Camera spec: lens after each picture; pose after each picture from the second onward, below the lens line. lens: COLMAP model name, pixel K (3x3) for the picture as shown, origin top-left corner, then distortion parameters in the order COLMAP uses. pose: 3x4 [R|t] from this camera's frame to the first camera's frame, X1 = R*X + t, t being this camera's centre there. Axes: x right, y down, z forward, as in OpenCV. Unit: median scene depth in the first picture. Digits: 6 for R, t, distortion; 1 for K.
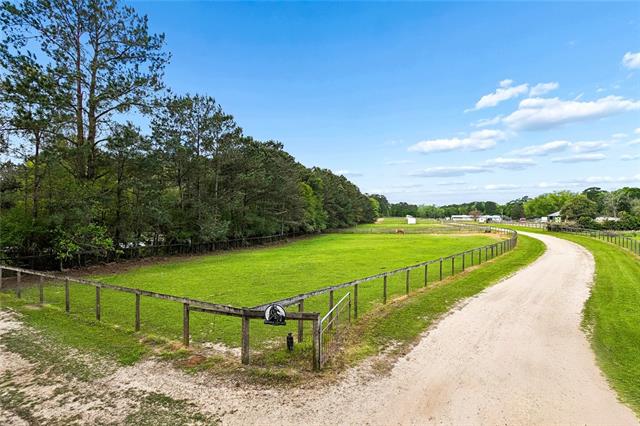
lens RADIAL K [[315.4, 0, 314.4], [0, 315.4, 211.8], [0, 0, 1]] dist [0.008658, 0.000435]
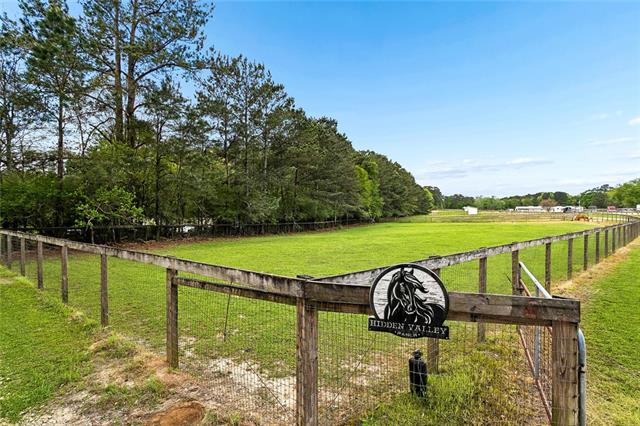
lens RADIAL K [[315.4, 0, 322.8], [0, 315.4, 205.1], [0, 0, 1]] dist [0.008658, 0.000435]
pose [[0.991289, -0.003332, -0.131662, -0.022955], [0.003607, 0.999992, 0.001846, 0.033023], [0.131655, -0.002304, 0.991293, 0.097654]]
